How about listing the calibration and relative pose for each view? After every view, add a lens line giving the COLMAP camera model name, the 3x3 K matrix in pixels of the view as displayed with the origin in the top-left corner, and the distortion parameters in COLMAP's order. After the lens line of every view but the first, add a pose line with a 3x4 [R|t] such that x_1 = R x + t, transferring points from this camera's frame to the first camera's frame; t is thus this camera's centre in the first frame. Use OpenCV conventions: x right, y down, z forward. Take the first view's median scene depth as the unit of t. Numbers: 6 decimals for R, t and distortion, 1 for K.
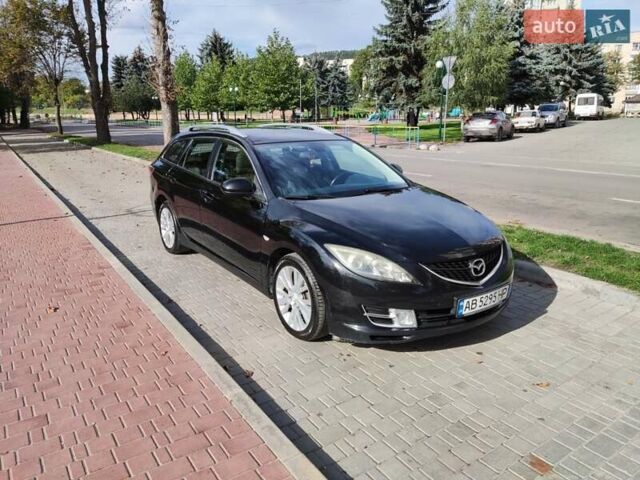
lens RADIAL K [[474.8, 0, 320.0], [0, 474.8, 240.0], [0, 0, 1]] dist [0.092373, -0.138390]
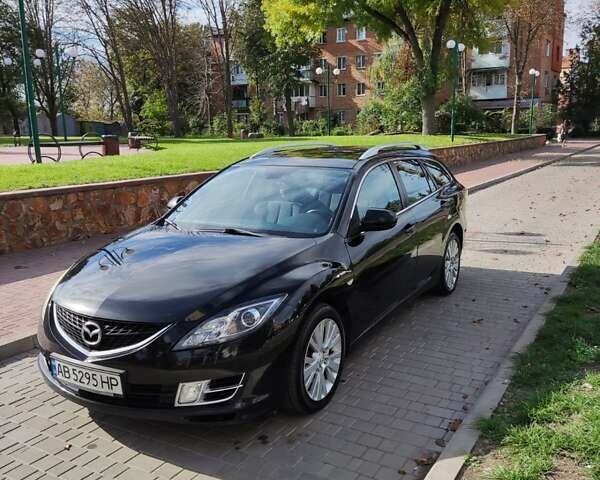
lens RADIAL K [[589.8, 0, 300.0], [0, 589.8, 240.0], [0, 0, 1]] dist [0.124010, -0.189684]
pose [[0.421091, 0.172921, -0.890382, 0.174383], [-0.222173, 0.971418, 0.083586, -0.032817], [0.879387, 0.162621, 0.447474, 0.111193]]
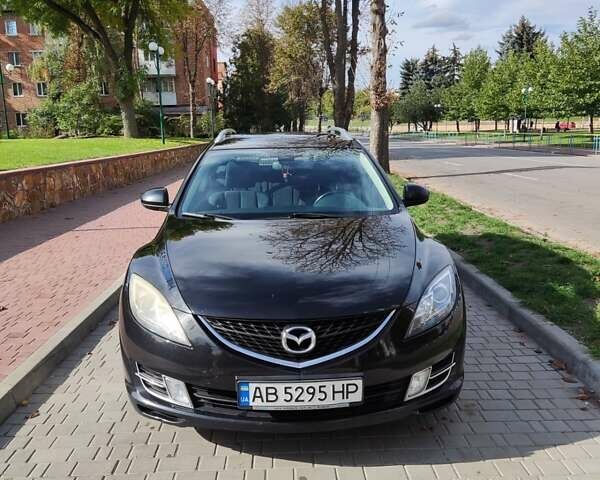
lens RADIAL K [[589.8, 0, 300.0], [0, 589.8, 240.0], [0, 0, 1]] dist [0.124010, -0.189684]
pose [[0.839379, 0.095645, -0.535065, 0.098613], [-0.130470, 0.991070, -0.027516, -0.007113], [0.527655, 0.092907, 0.844363, 0.042303]]
